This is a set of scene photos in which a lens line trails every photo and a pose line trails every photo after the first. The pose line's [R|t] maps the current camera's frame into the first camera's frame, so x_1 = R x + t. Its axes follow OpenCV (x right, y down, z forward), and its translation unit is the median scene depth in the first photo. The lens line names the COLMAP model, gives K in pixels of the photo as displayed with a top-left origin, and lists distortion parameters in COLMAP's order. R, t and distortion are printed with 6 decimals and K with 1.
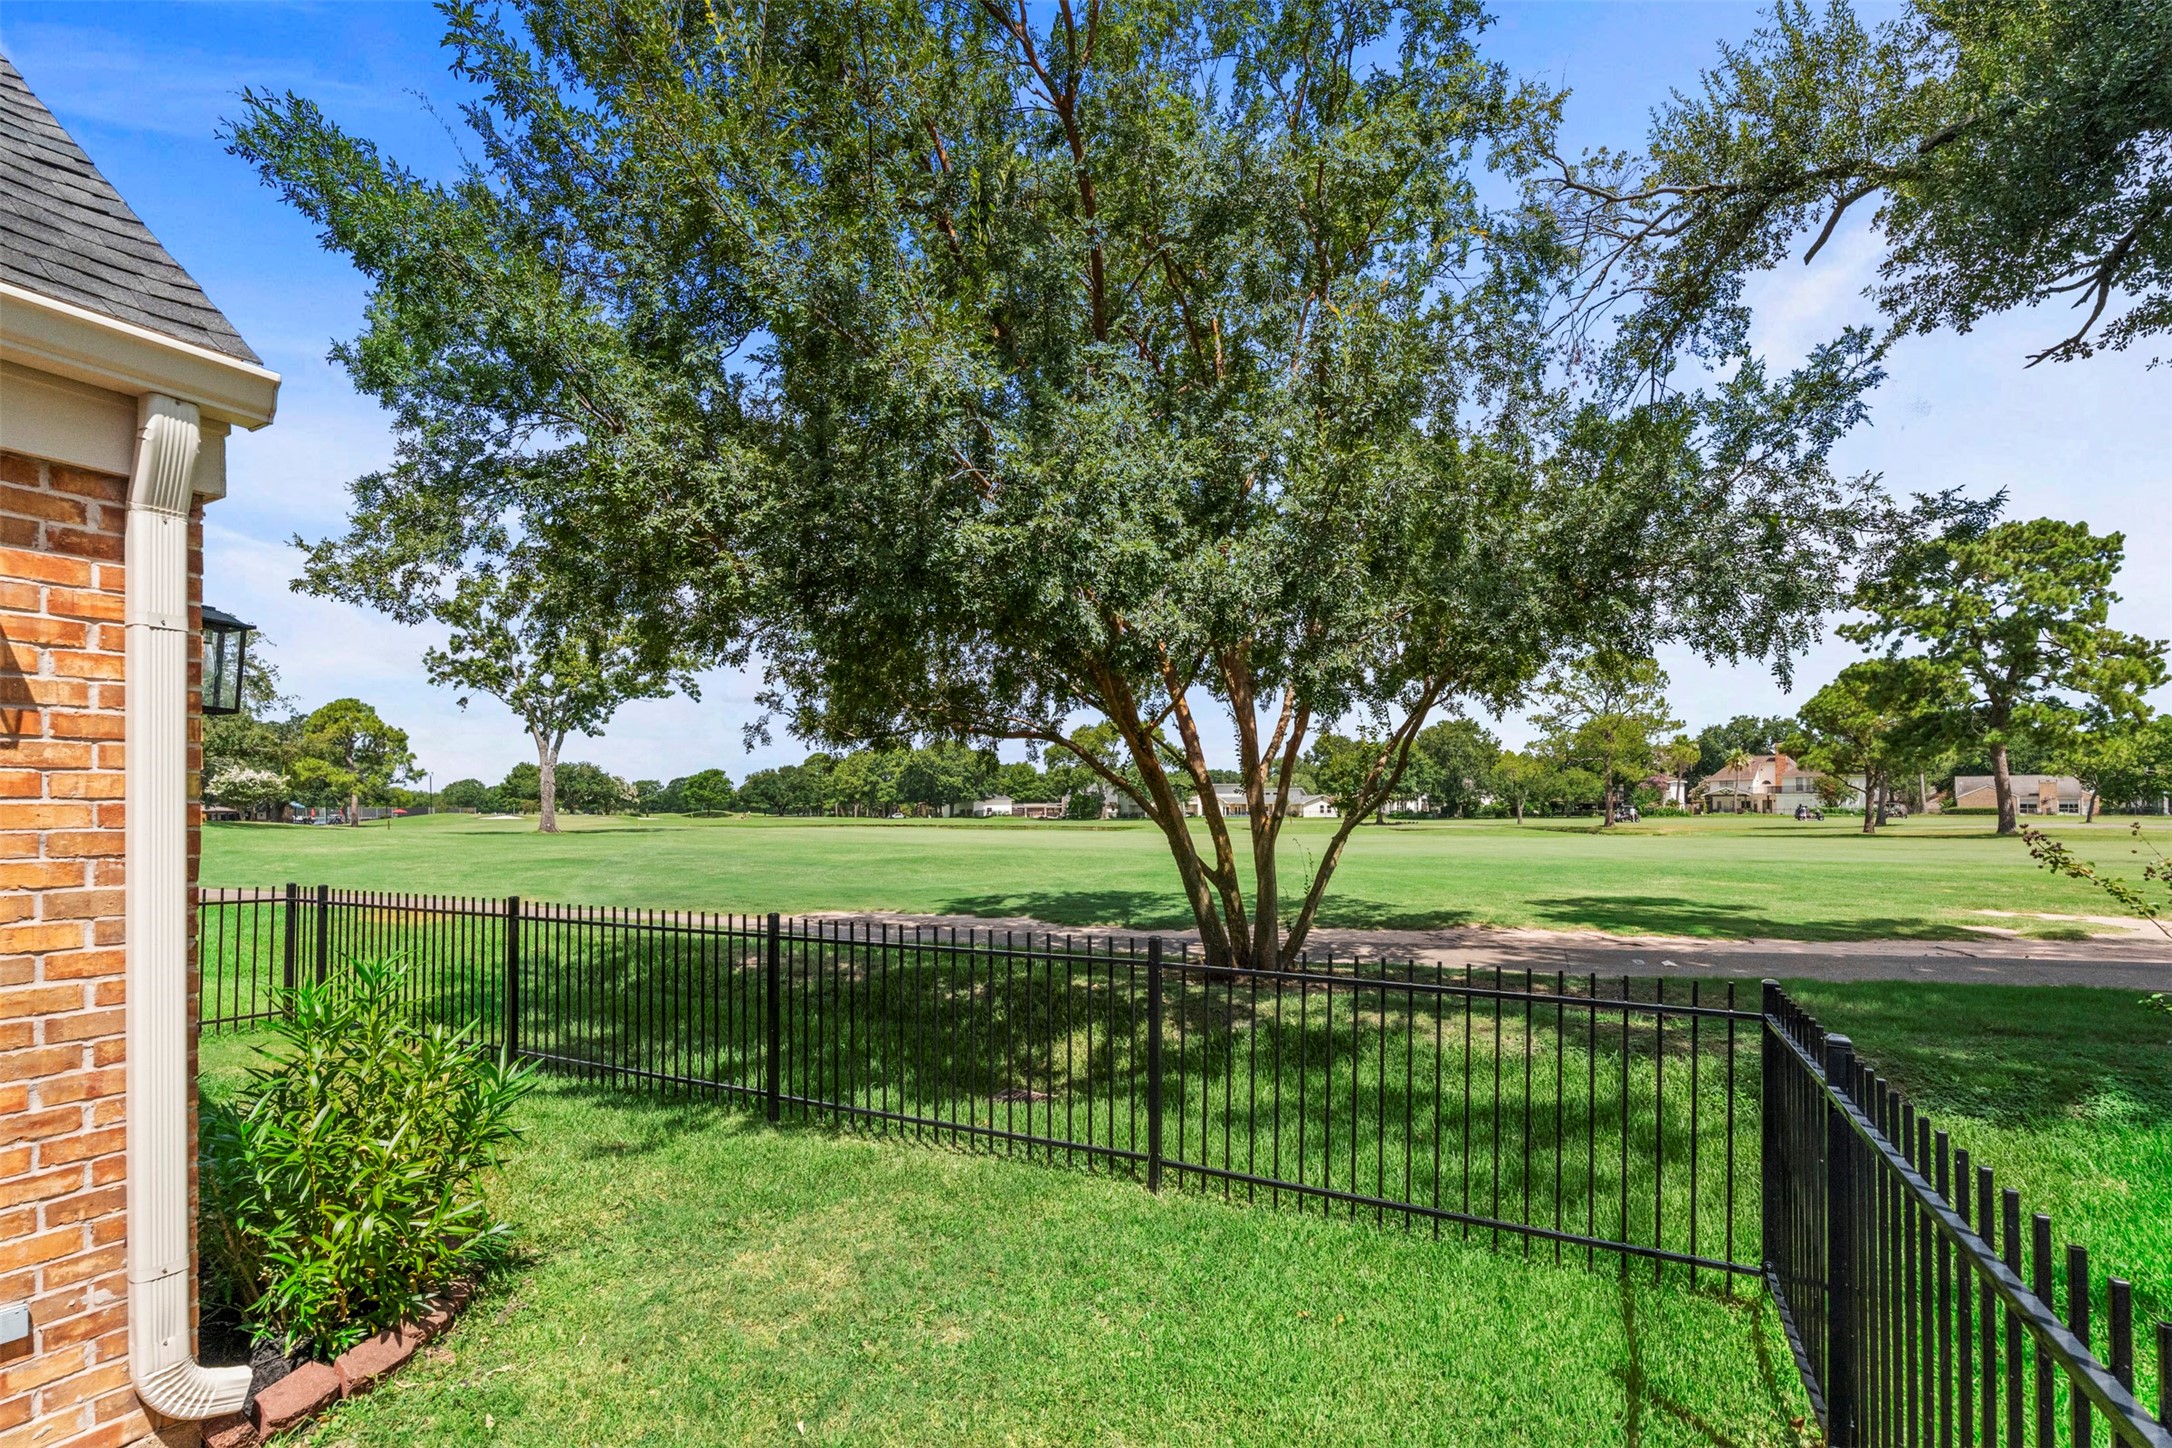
lens RADIAL K [[974.3, 0, 1123.9], [0, 974.3, 813.6], [0, 0, 1]] dist [0.001257, 0.000222]
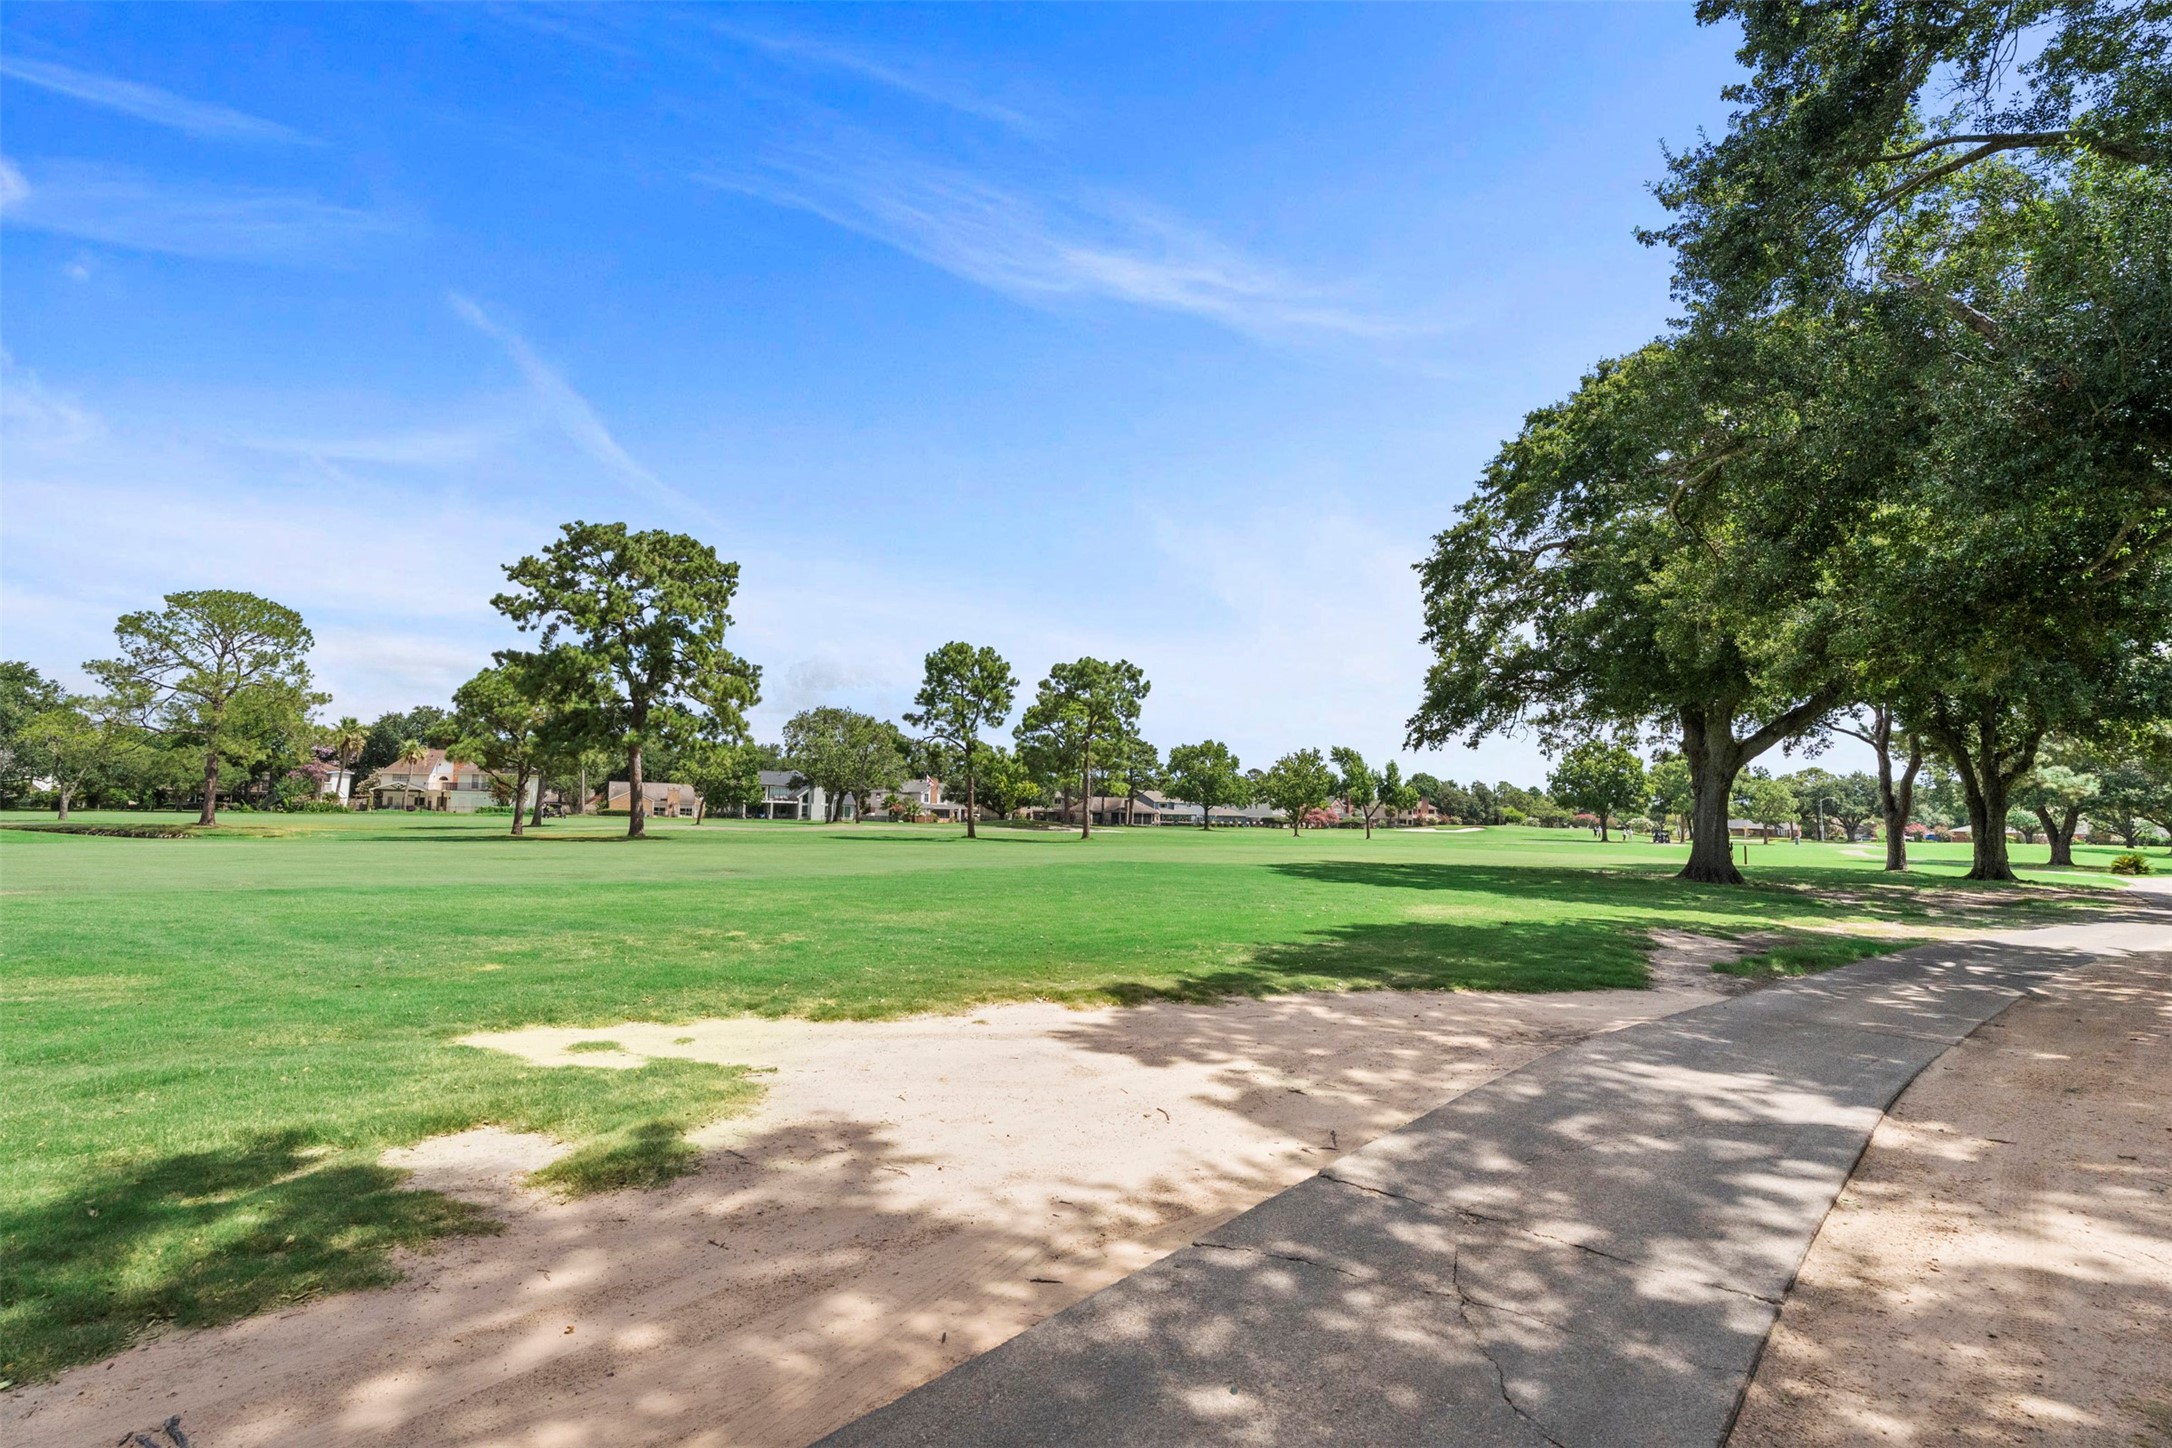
lens RADIAL K [[974.3, 0, 1070.5], [0, 974.3, 707.0], [0, 0, 1]] dist [0.001257, 0.000222]
pose [[0.414412, 0.116768, 0.902567, 0.170149], [-0.020028, 0.992665, -0.119229, -0.000208], [-0.909869, 0.031333, 0.413711, 0.174539]]
